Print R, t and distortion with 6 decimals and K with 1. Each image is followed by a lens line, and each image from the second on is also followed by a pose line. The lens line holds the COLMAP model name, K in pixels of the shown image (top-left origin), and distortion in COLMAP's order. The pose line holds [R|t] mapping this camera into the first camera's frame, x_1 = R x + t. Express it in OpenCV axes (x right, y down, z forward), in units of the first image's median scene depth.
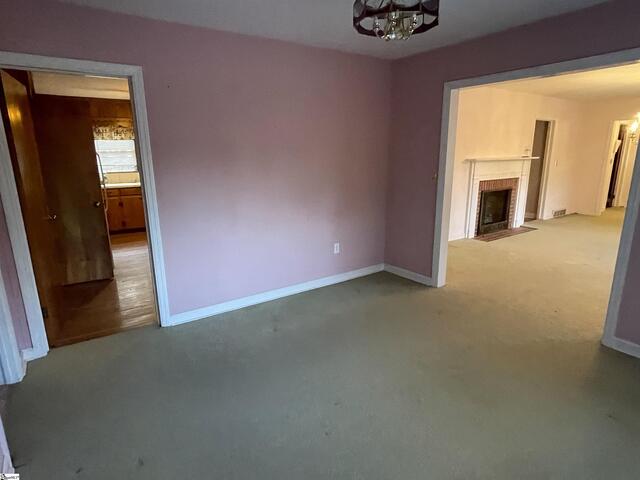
lens RADIAL K [[377.0, 0, 320.0], [0, 377.0, 240.0], [0, 0, 1]] dist [-0.004236, -0.001486]
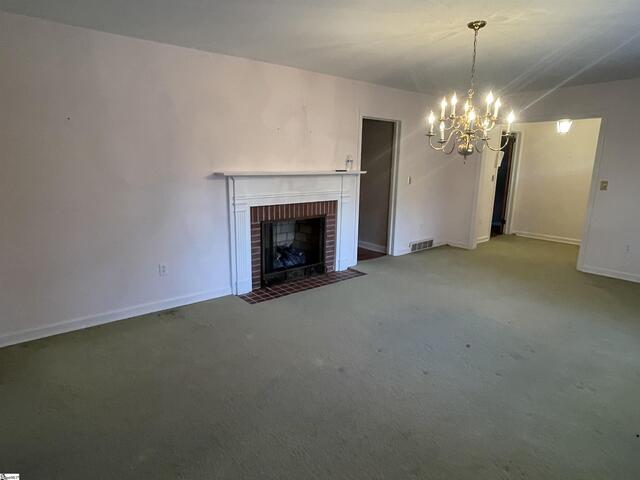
lens RADIAL K [[377.0, 0, 320.0], [0, 377.0, 240.0], [0, 0, 1]] dist [-0.004236, -0.001486]
pose [[0.997016, 0.007715, 0.076808, 0.445089], [-0.006236, 0.999791, -0.019486, -0.079686], [-0.076942, 0.018949, 0.996855, 0.316416]]
